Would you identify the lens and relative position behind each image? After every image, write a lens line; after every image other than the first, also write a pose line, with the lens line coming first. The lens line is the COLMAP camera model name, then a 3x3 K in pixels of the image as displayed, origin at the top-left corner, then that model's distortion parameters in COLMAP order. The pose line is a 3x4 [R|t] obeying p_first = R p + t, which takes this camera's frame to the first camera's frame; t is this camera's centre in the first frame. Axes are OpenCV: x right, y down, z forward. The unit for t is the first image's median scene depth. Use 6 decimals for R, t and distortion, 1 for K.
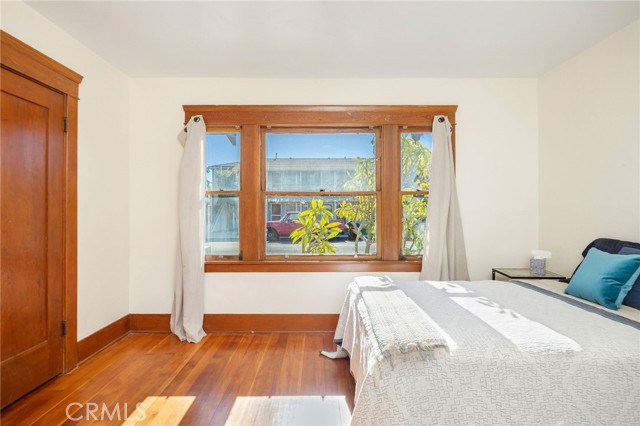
lens RADIAL K [[325.8, 0, 318.9], [0, 325.8, 207.8], [0, 0, 1]] dist [-0.010129, -0.000304]
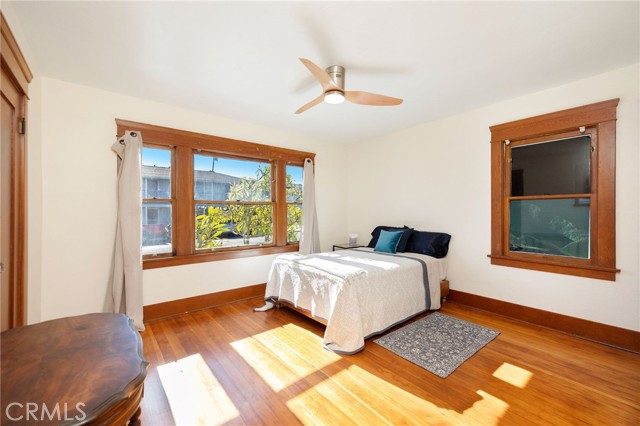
lens RADIAL K [[266.9, 0, 313.4], [0, 266.9, 212.5], [0, 0, 1]] dist [0.008806, 0.000238]
pose [[0.781947, -0.003831, 0.623333, -0.469693], [0.004428, 0.999990, 0.000592, -0.000389], [-0.623329, 0.002297, 0.781956, -0.111147]]
